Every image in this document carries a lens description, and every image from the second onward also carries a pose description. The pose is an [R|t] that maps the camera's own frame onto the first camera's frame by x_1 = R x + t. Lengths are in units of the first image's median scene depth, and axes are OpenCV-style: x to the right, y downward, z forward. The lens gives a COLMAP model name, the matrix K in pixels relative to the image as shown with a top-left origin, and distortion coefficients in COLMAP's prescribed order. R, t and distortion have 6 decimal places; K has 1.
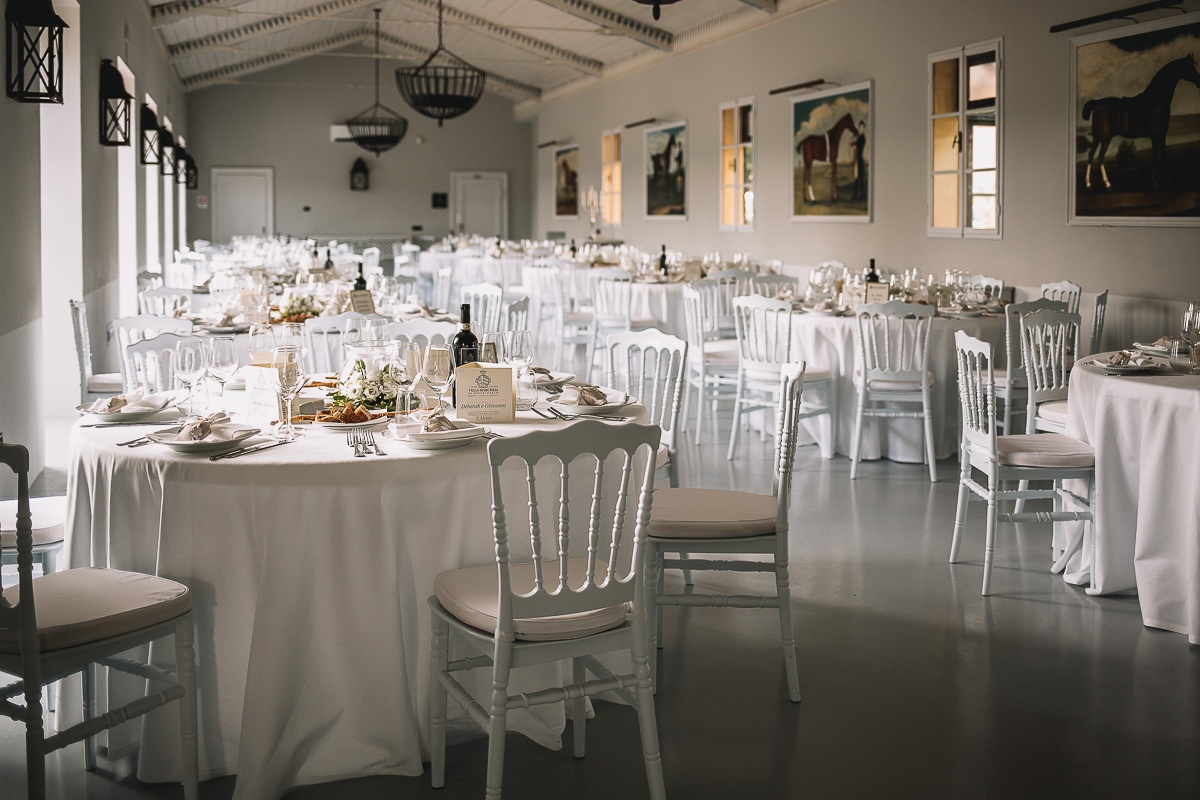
lens RADIAL K [[1200.1, 0, 605.6], [0, 1200.1, 394.9], [0, 0, 1]] dist [-0.071524, 0.052408]
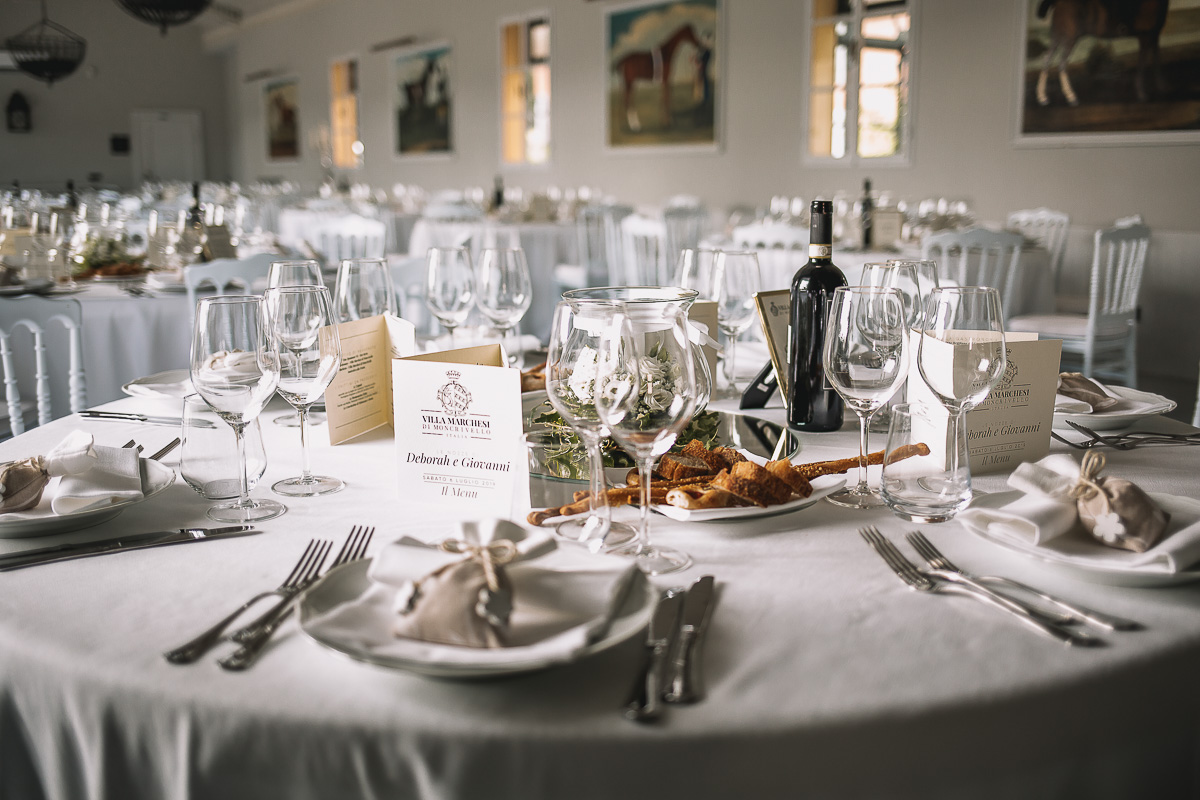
lens RADIAL K [[1200.1, 0, 605.6], [0, 1200.1, 394.9], [0, 0, 1]] dist [-0.071524, 0.052408]
pose [[0.958680, -0.053514, 0.279409, -0.097796], [0.043947, 0.998217, 0.040400, -0.007253], [-0.281072, -0.026452, 0.959322, 0.176561]]
